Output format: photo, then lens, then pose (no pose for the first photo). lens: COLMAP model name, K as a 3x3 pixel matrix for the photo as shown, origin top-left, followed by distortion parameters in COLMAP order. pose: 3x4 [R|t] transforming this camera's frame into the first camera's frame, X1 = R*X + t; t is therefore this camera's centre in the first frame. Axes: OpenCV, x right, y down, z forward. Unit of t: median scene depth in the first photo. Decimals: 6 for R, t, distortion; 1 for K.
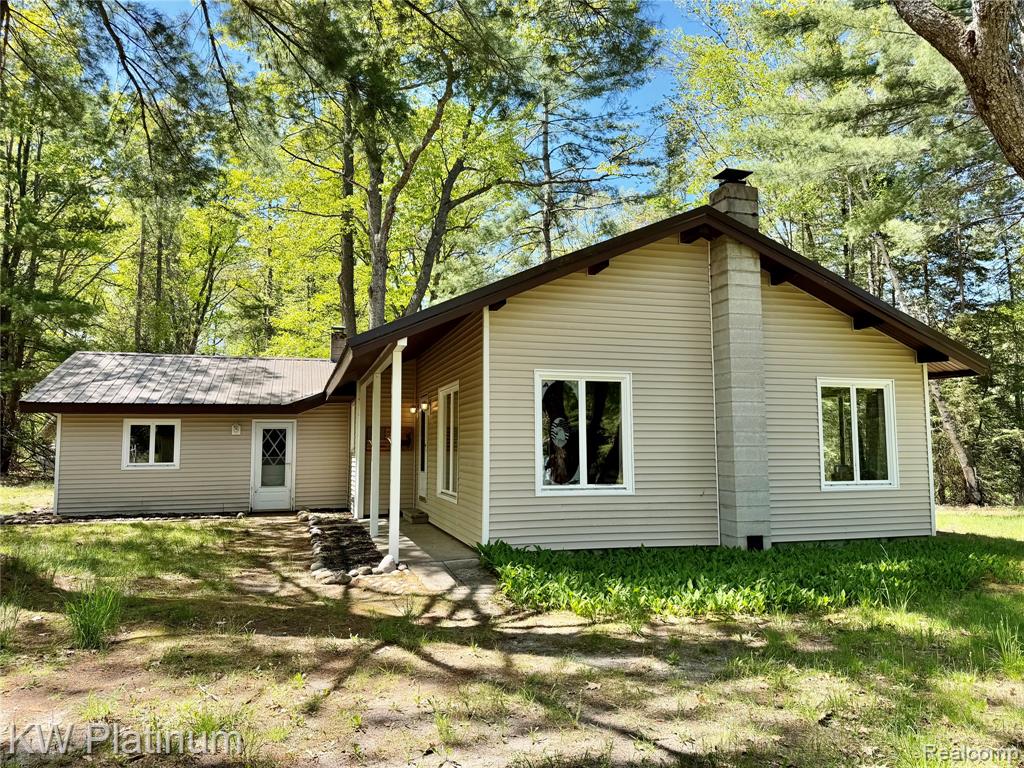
lens RADIAL K [[725.2, 0, 510.9], [0, 725.2, 383.5], [0, 0, 1]] dist [-0.001804, -0.008247]
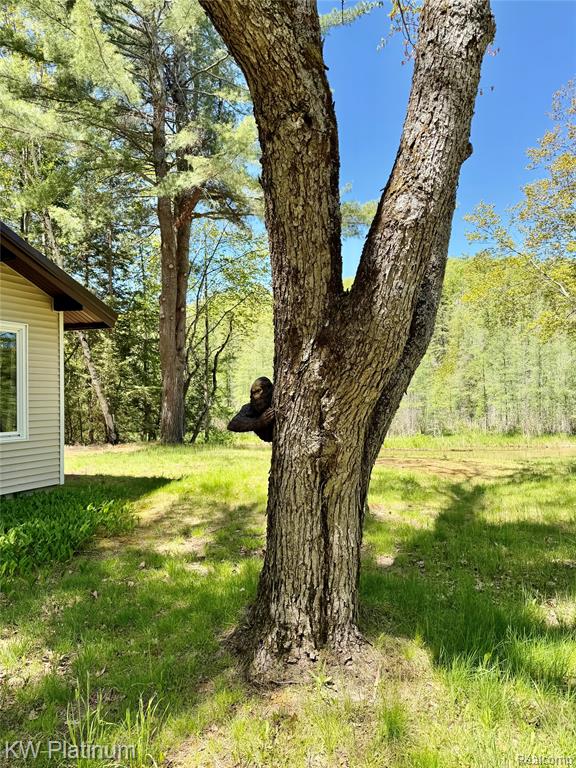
lens RADIAL K [[543.9, 0, 287.6], [0, 543.9, 385.6], [0, 0, 1]] dist [-0.001804, -0.008247]
pose [[0.648387, 0.006205, 0.761286, 0.103460], [-0.049127, 0.998224, 0.033705, 0.016430], [-0.759724, -0.059253, 0.647540, 0.137791]]
